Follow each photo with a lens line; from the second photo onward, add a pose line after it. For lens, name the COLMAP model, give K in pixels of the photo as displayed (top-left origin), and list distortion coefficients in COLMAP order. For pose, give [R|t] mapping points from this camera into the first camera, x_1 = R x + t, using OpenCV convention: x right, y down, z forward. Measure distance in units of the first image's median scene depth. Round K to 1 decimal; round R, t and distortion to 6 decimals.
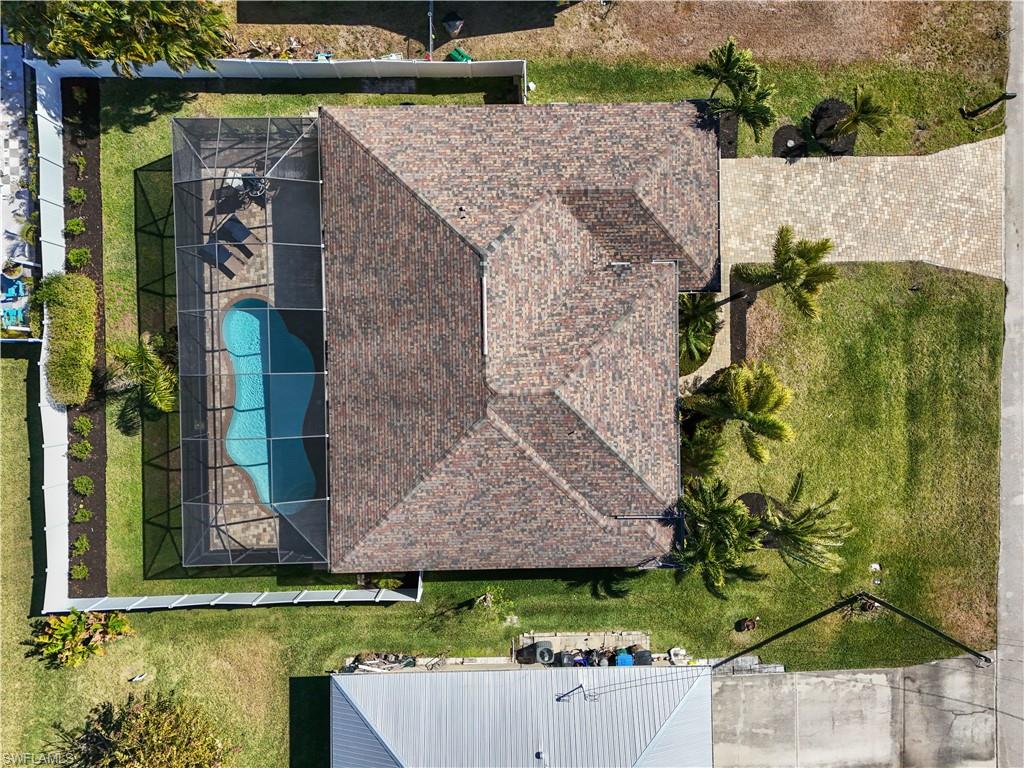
lens RADIAL K [[744.8, 0, 499.8], [0, 744.8, 375.5], [0, 0, 1]] dist [0.074506, -0.065037]
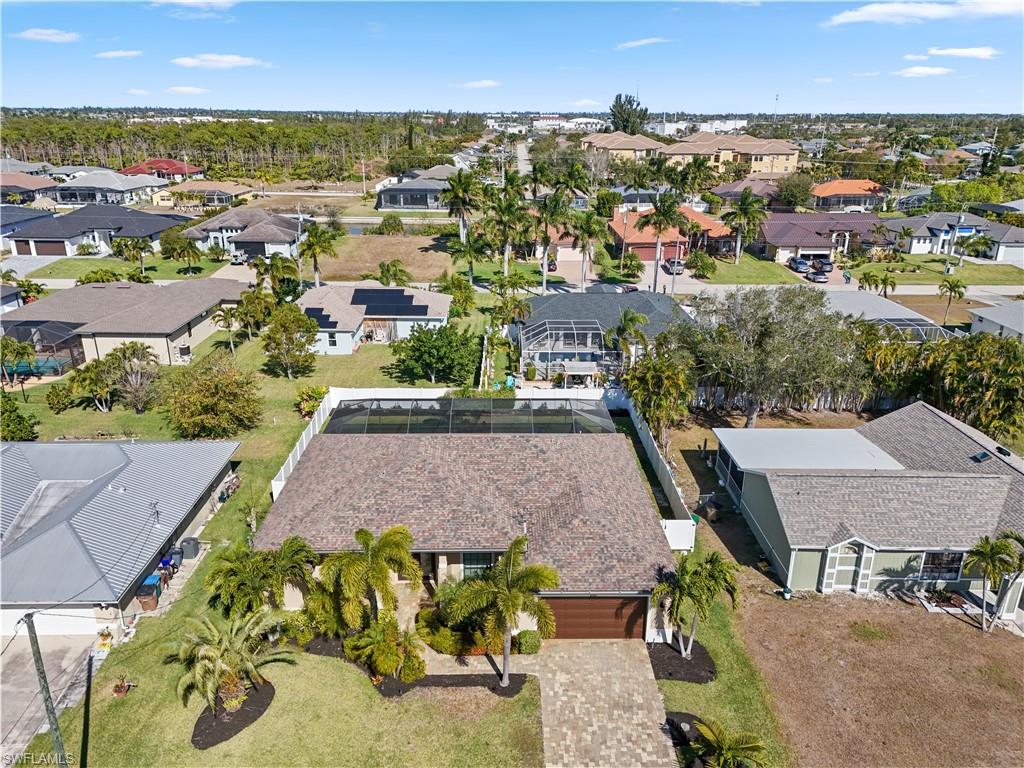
lens RADIAL K [[744.8, 0, 499.8], [0, 744.8, 375.5], [0, 0, 1]] dist [0.074506, -0.065037]
pose [[-0.003548, 0.334691, -0.942321, 1.038210], [-0.999657, -0.025635, -0.005341, -0.089582], [-0.025944, 0.941979, 0.334667, 0.364755]]
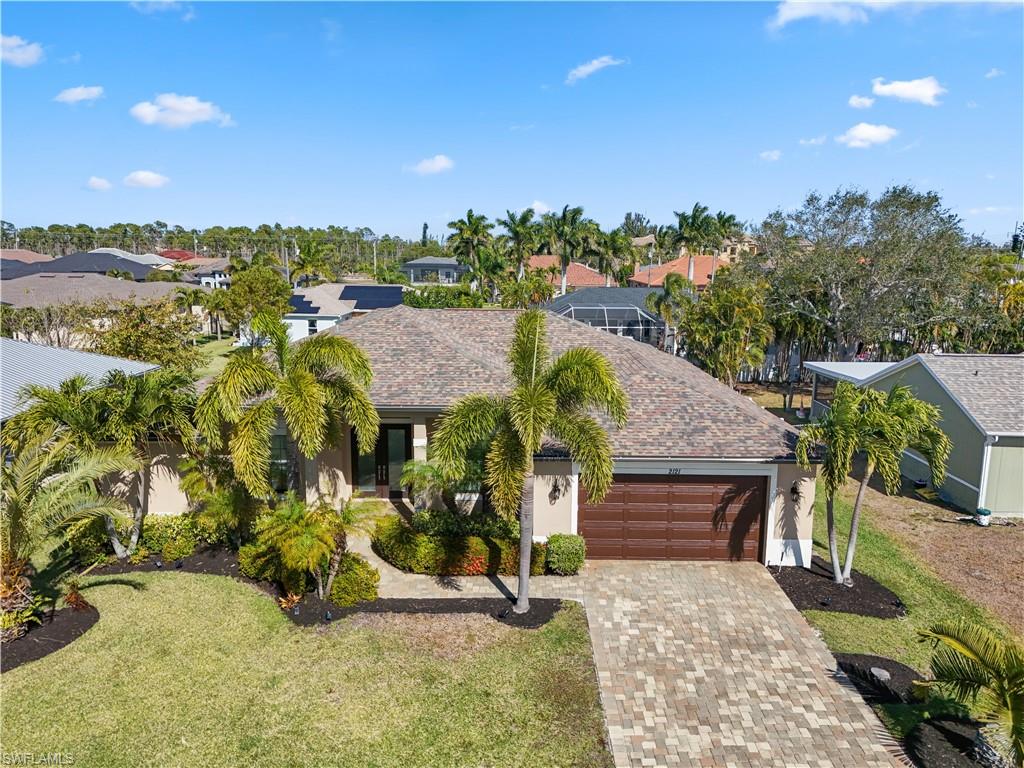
lens RADIAL K [[744.8, 0, 499.8], [0, 744.8, 375.5], [0, 0, 1]] dist [0.074506, -0.065037]
pose [[-0.020780, 0.173267, -0.984656, 0.773795], [-0.999367, -0.032035, 0.015453, -0.098144], [-0.028866, 0.984354, 0.173823, 0.770684]]
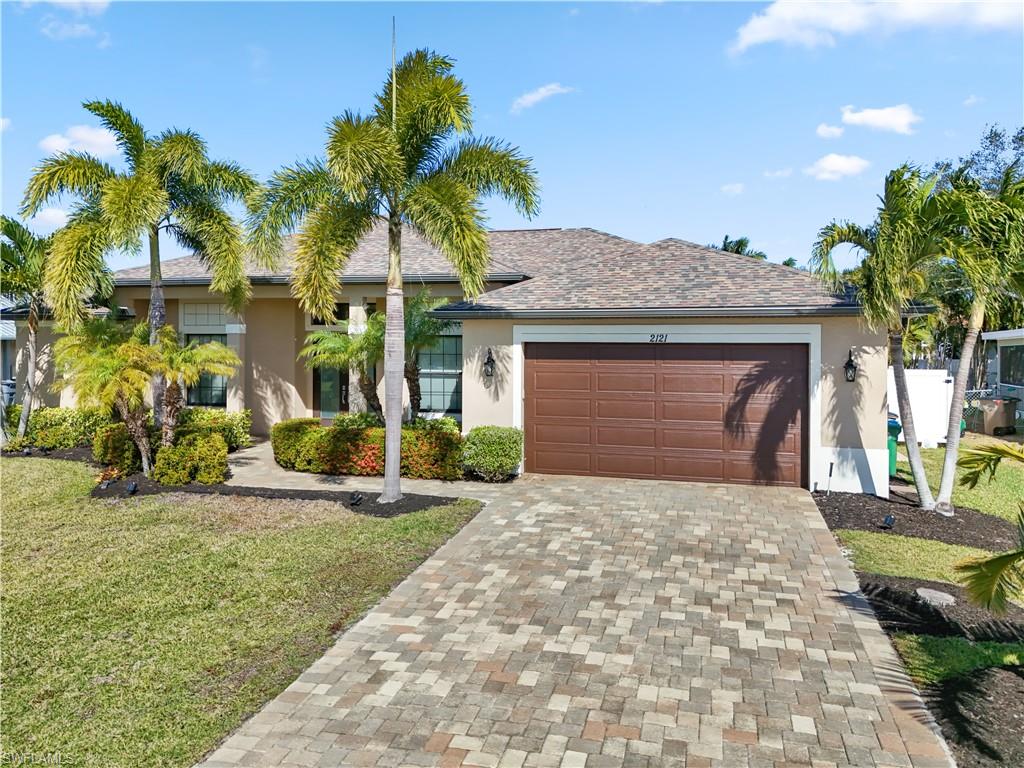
lens RADIAL K [[744.8, 0, 499.8], [0, 744.8, 375.5], [0, 0, 1]] dist [0.074506, -0.065037]
pose [[-0.278901, 0.057966, -0.958569, 0.625168], [-0.960187, -0.033450, 0.277349, -0.245291], [-0.015987, 0.997758, 0.064987, 0.924143]]
